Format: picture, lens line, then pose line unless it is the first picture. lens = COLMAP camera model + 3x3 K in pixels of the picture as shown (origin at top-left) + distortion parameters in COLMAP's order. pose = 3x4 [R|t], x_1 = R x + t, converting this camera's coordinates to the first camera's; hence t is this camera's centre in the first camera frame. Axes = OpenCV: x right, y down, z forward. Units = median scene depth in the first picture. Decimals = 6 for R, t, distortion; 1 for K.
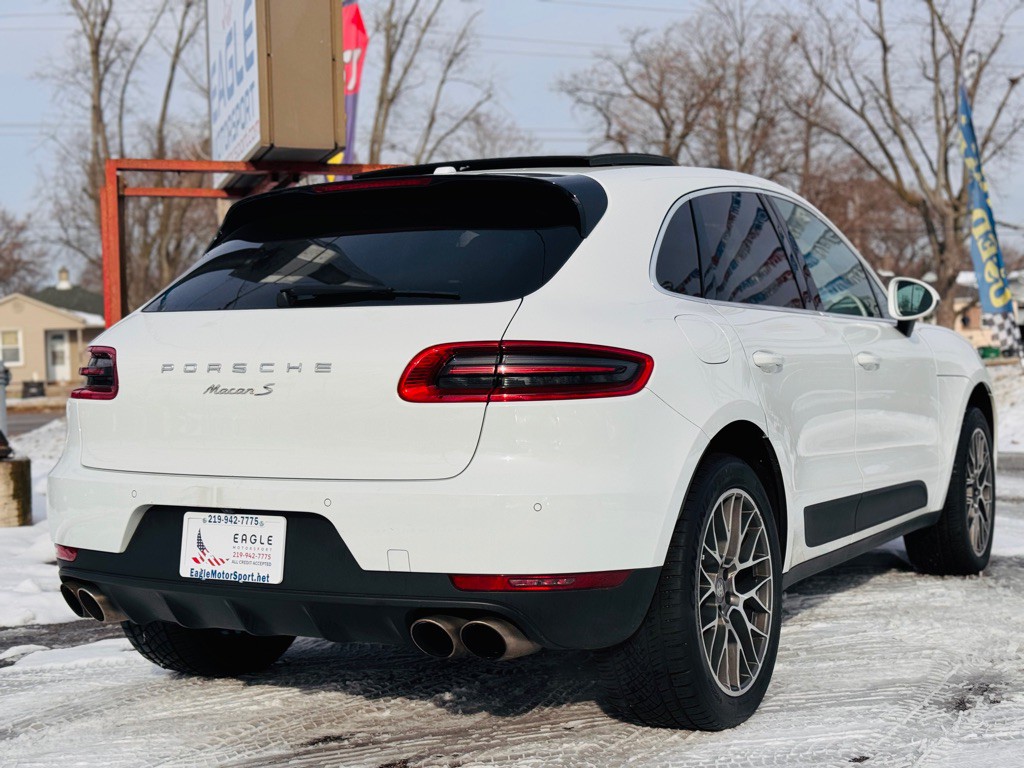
lens RADIAL K [[1526.4, 0, 513.5], [0, 1526.4, 384.9], [0, 0, 1]] dist [-0.099948, 0.000000]
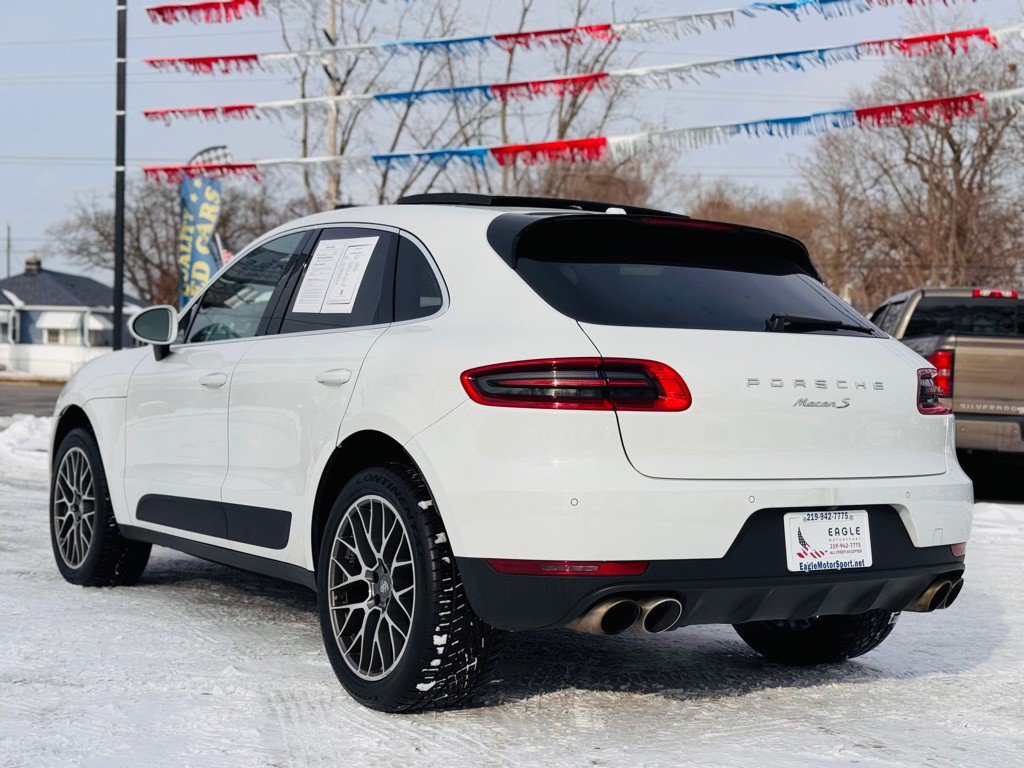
lens RADIAL K [[1505.4, 0, 505.3], [0, 1505.4, 390.6], [0, 0, 1]] dist [0.114835, 0.000000]
pose [[0.484125, 0.012806, 0.874905, -1.294521], [-0.016991, 0.999842, -0.005232, 0.003716], [-0.874834, -0.012333, 0.484266, 0.653089]]
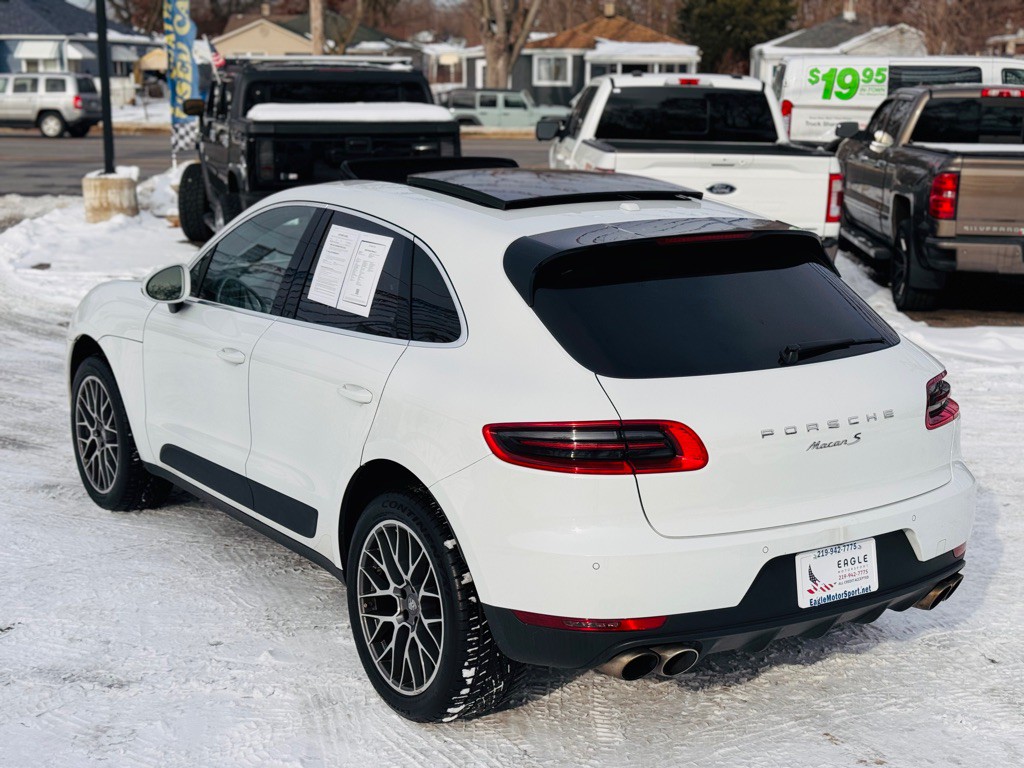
lens RADIAL K [[1505.4, 0, 514.2], [0, 1505.4, 393.1], [0, 0, 1]] dist [0.114835, 0.000000]
pose [[0.475091, -0.165215, 0.864287, -1.306739], [0.001480, 0.982364, 0.186972, -0.254578], [-0.879935, -0.087549, 0.466957, 0.669960]]
